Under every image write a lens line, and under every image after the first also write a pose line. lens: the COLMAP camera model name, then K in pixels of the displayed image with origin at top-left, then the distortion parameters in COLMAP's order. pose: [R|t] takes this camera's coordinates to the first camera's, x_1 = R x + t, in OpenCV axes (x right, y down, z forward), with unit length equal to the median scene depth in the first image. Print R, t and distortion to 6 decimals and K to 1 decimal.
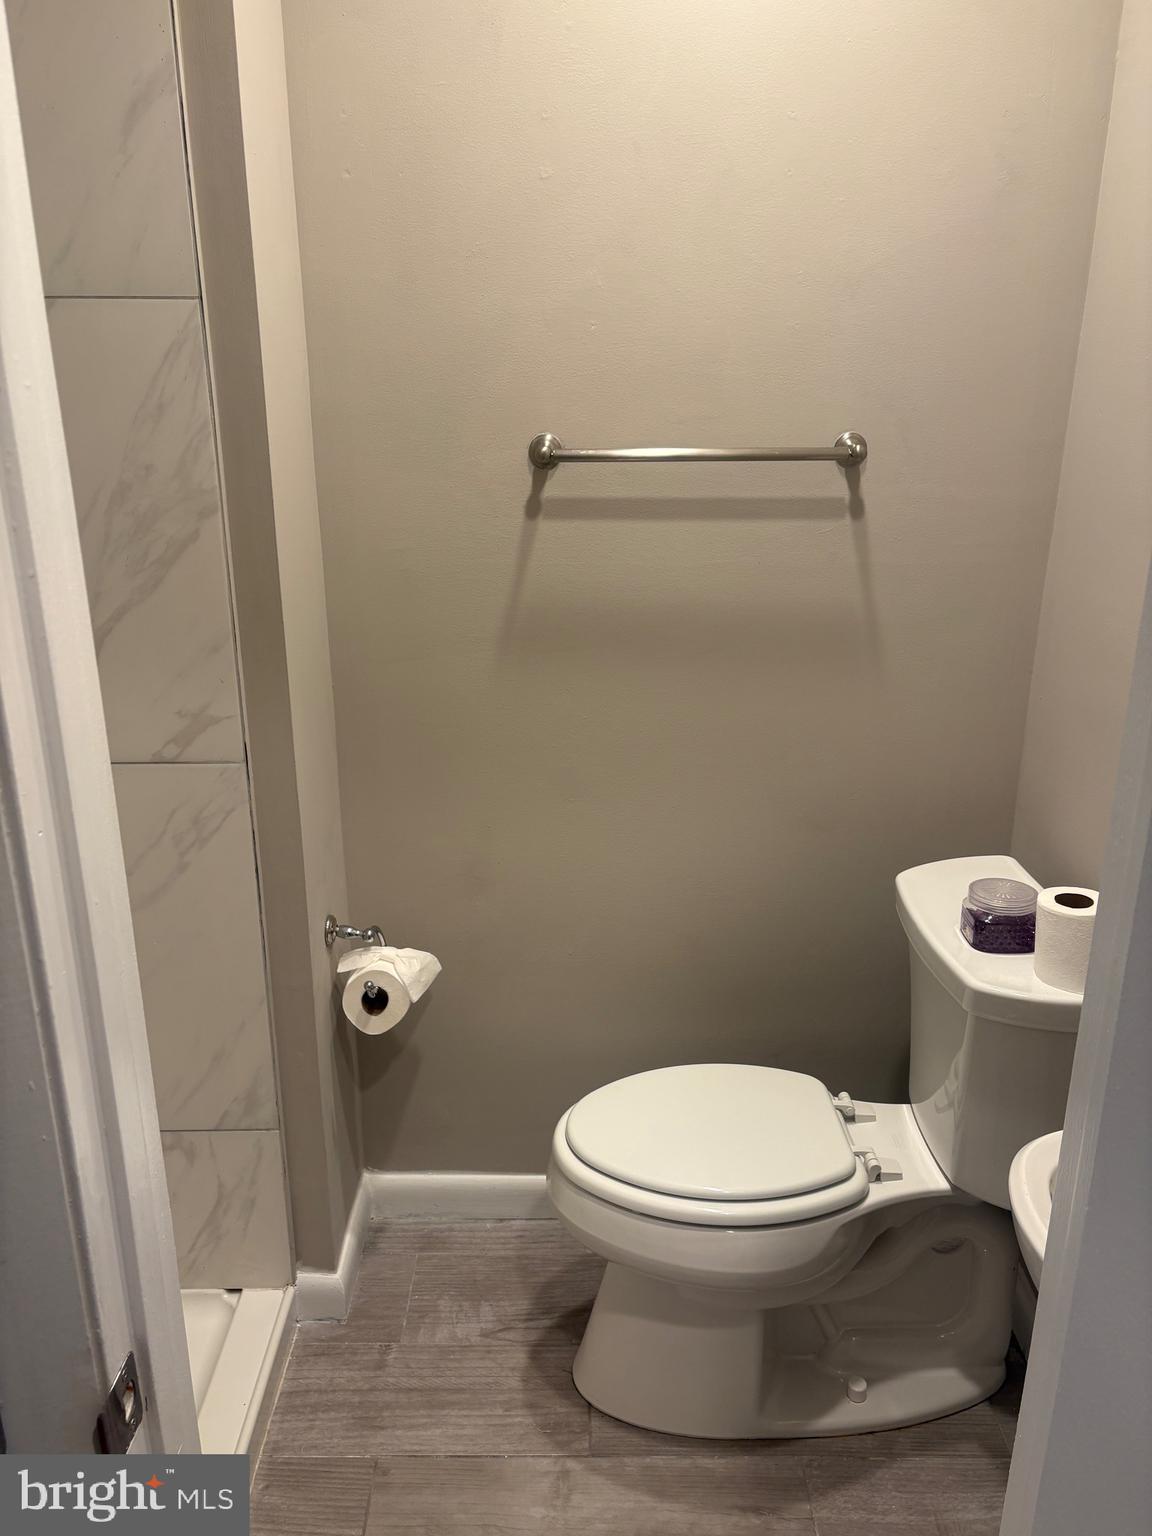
lens RADIAL K [[1154.6, 0, 573.0], [0, 1154.6, 770.3], [0, 0, 1]] dist [0.021156, -0.019203]
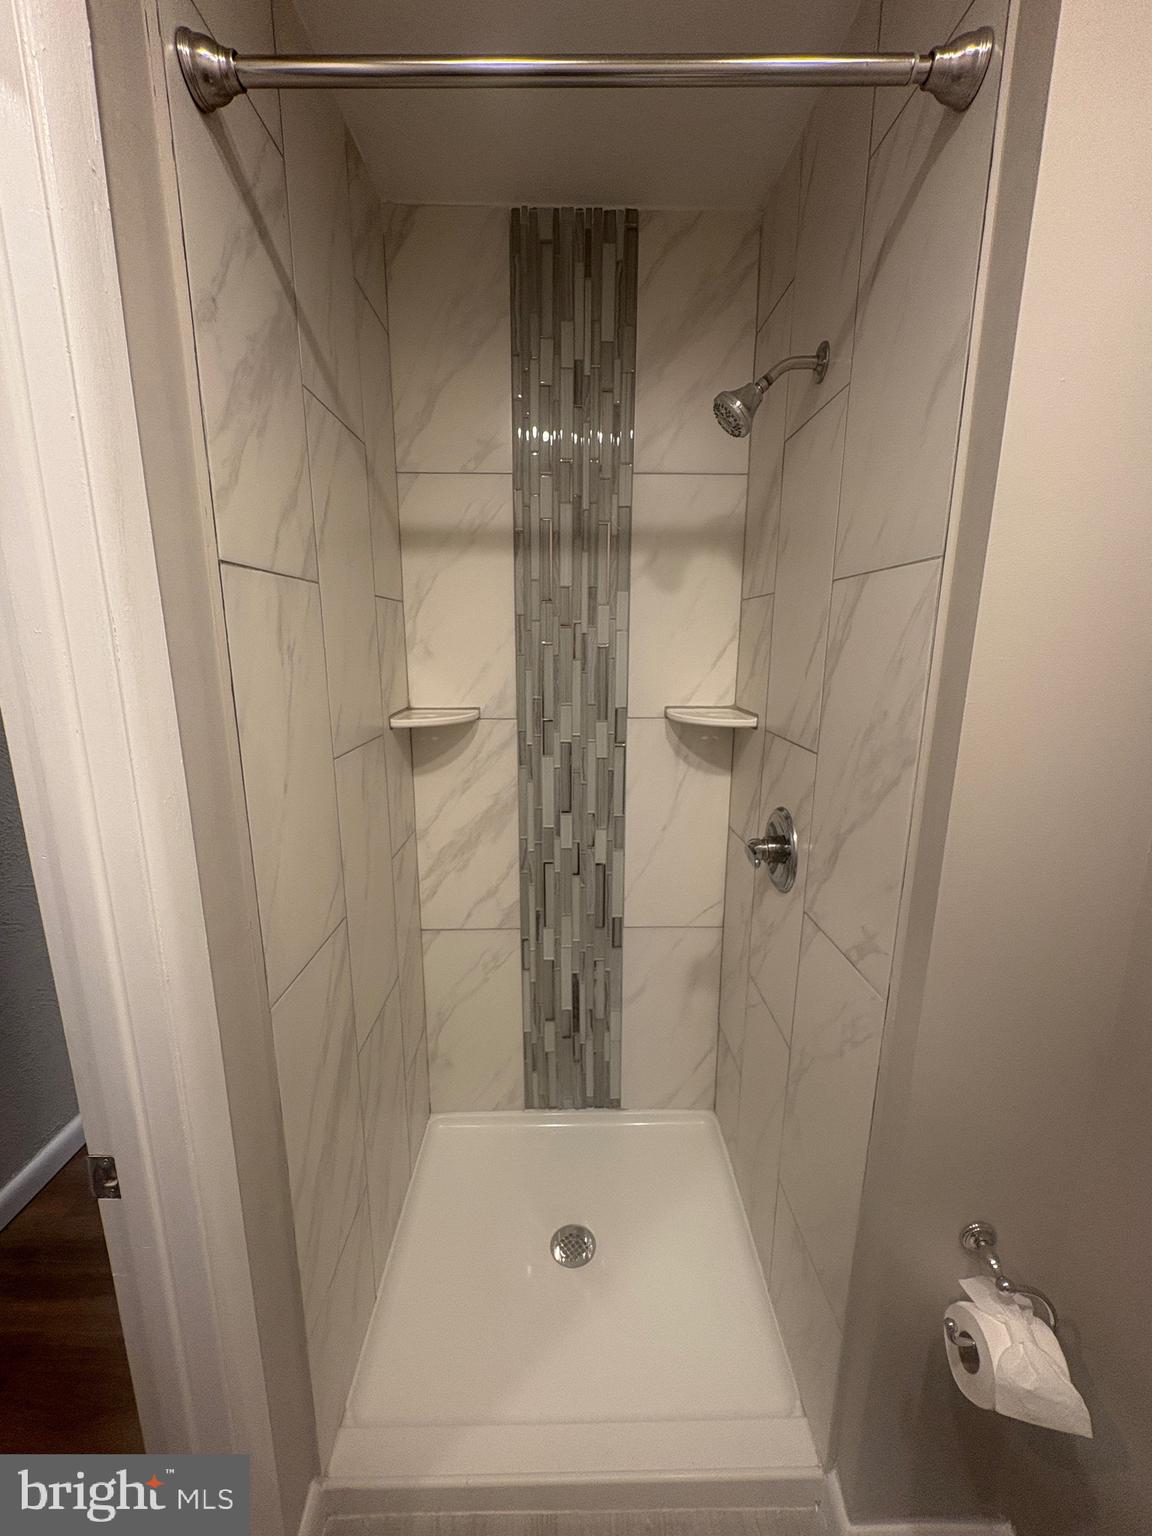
lens RADIAL K [[617.5, 0, 575.5], [0, 617.5, 761.8], [0, 0, 1]] dist [-0.000694, -0.000155]
pose [[0.011145, 0.206213, -0.978444, 0.210454], [-0.315108, 0.929373, 0.192281, -0.235618], [0.948990, 0.306173, 0.075337, 0.682359]]
